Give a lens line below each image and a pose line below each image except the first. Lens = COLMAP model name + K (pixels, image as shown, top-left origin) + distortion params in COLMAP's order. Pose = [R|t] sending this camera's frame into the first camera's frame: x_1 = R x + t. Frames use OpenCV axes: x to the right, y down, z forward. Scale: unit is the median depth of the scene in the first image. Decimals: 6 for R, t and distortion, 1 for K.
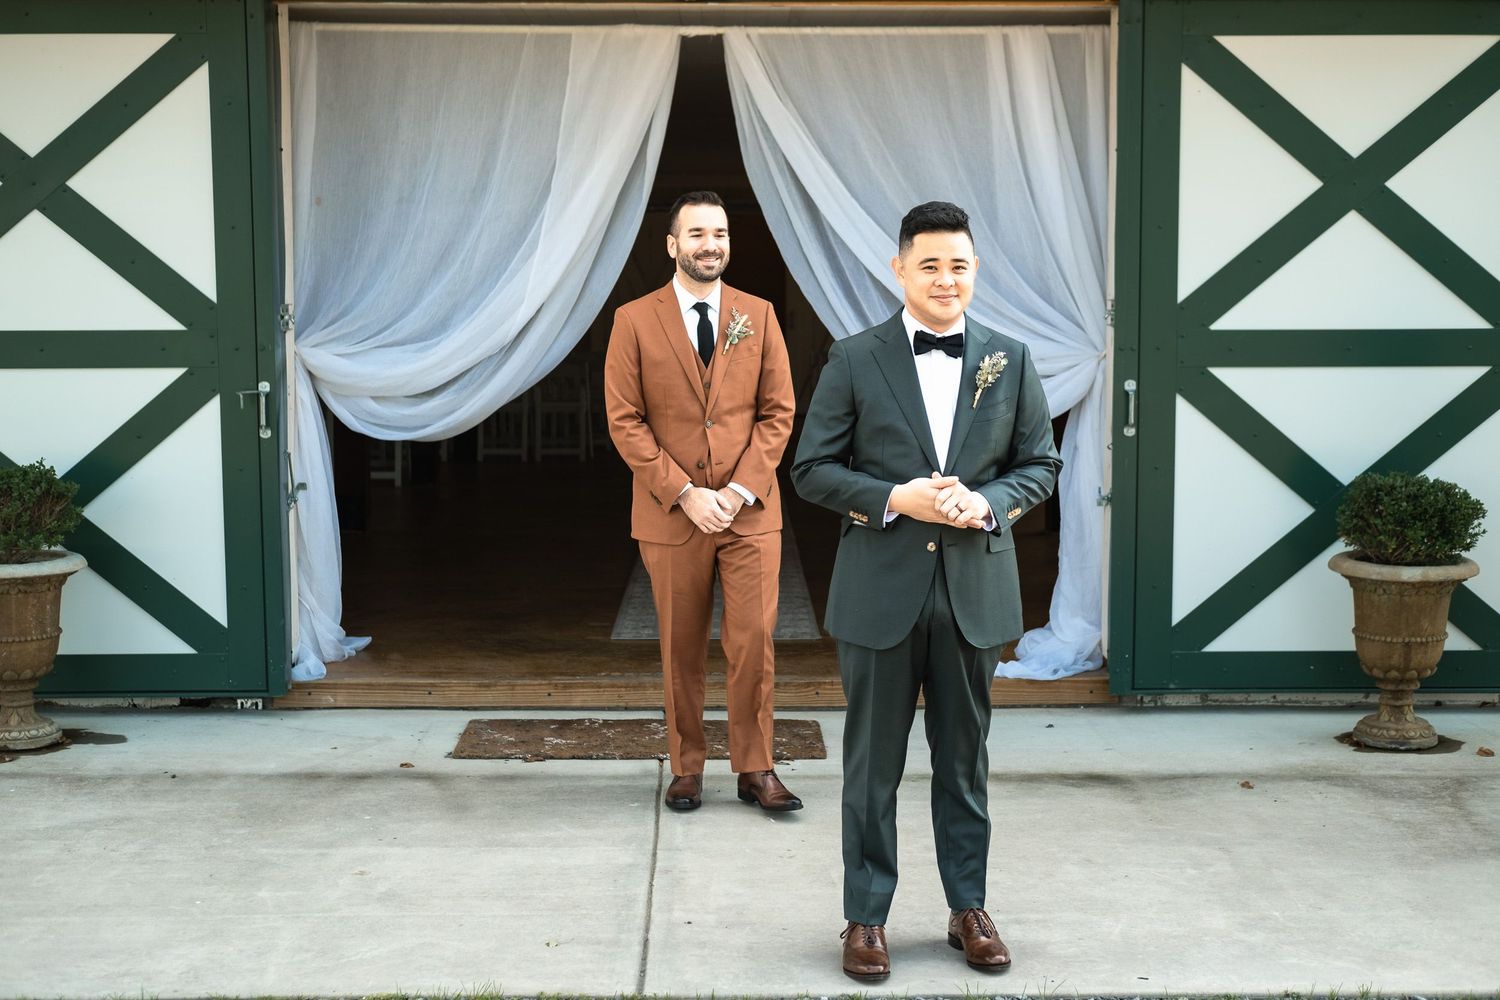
lens RADIAL K [[2372.9, 0, 748.8], [0, 2372.9, 496.2], [0, 0, 1]] dist [0.010712, 0.747133]
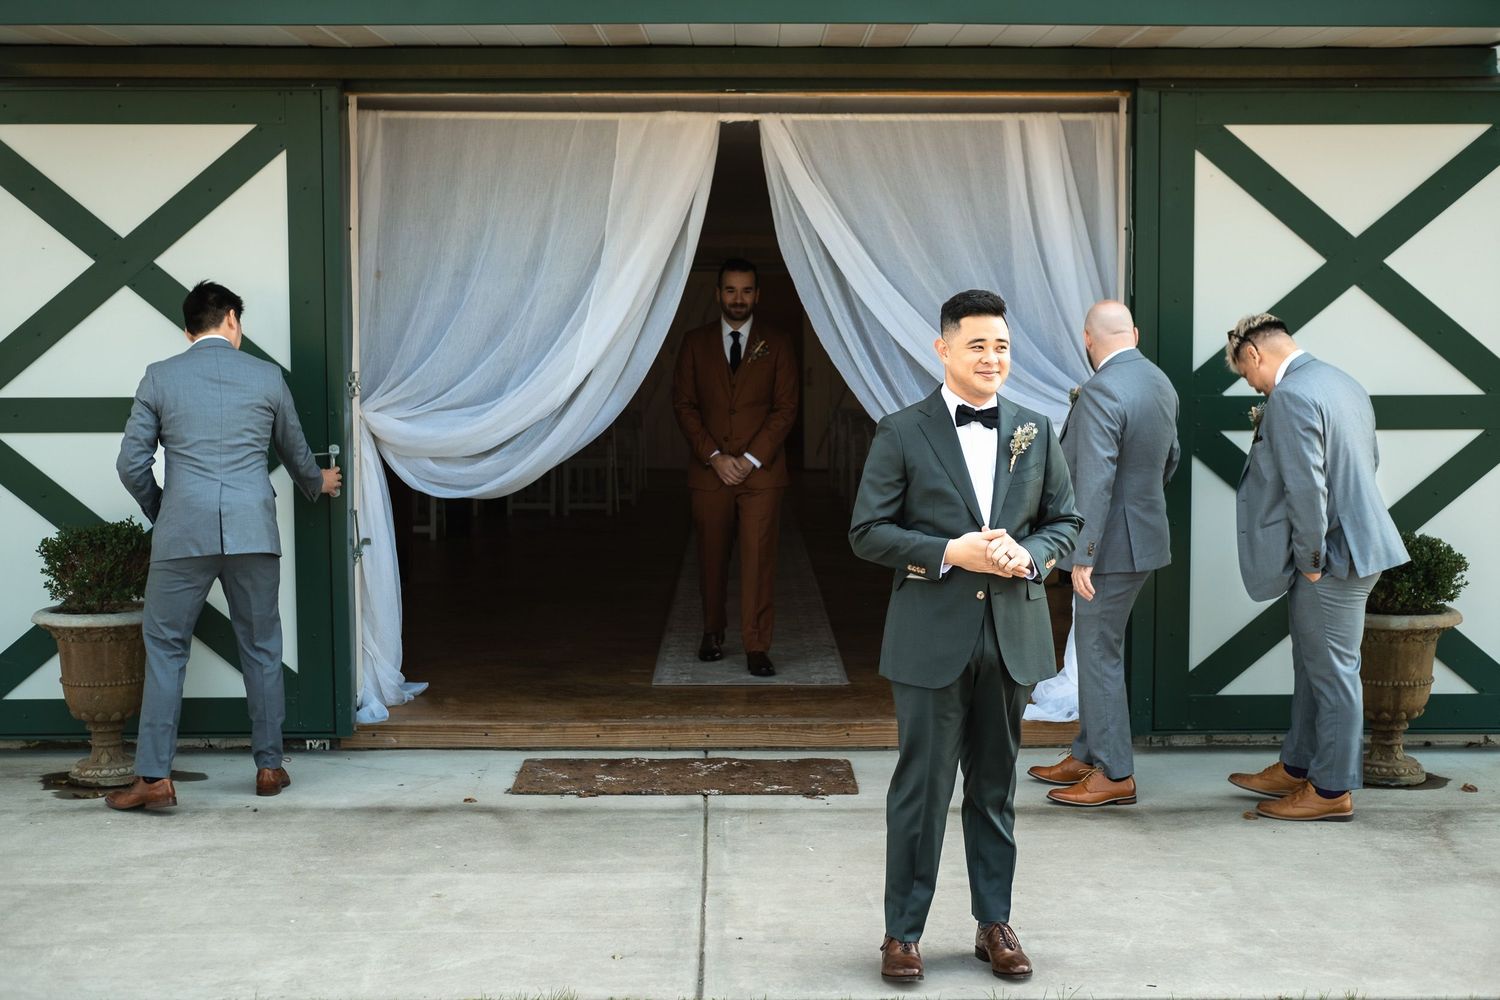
lens RADIAL K [[2400.5, 0, 777.7], [0, 2400.5, 501.7], [0, 0, 1]] dist [-0.014364, 1.116607]
pose [[0.999956, -0.000221, 0.009345, -0.014917], [0.000403, 0.999809, -0.019562, -0.000834], [-0.009339, 0.019565, 0.999765, -0.097043]]
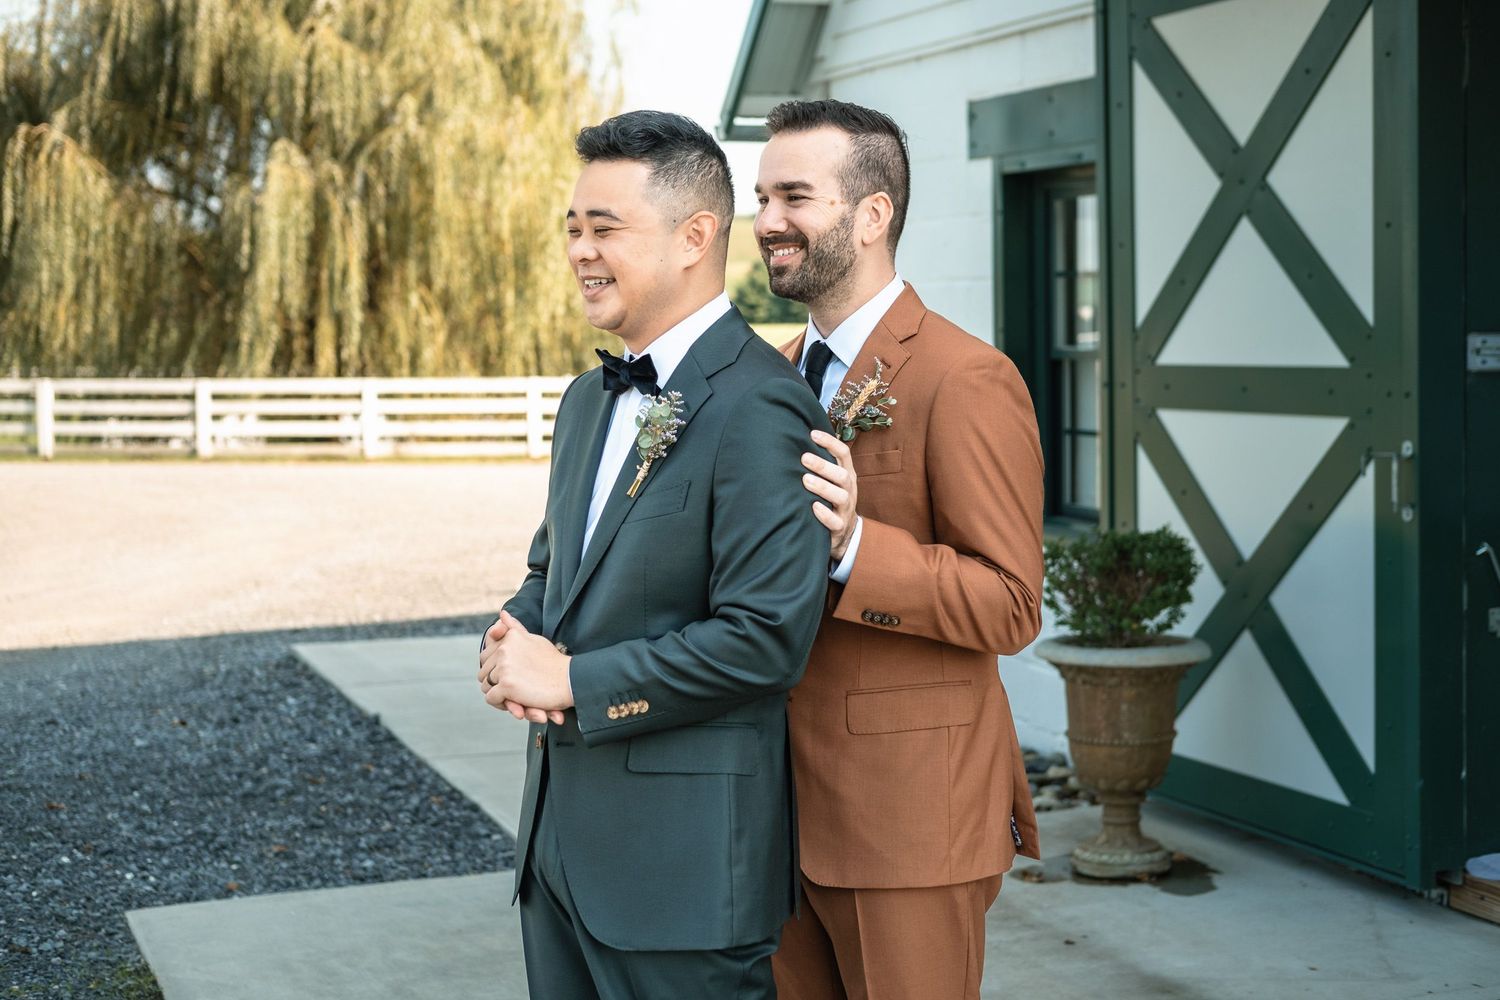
lens RADIAL K [[2456.7, 0, 790.7], [0, 2456.7, 484.7], [0, 0, 1]] dist [-0.151119, 1.394767]
pose [[0.377997, 0.058812, -0.923937, 0.443150], [-0.089838, 0.995601, 0.026619, -0.042059], [0.921438, 0.072942, 0.381617, 0.605280]]
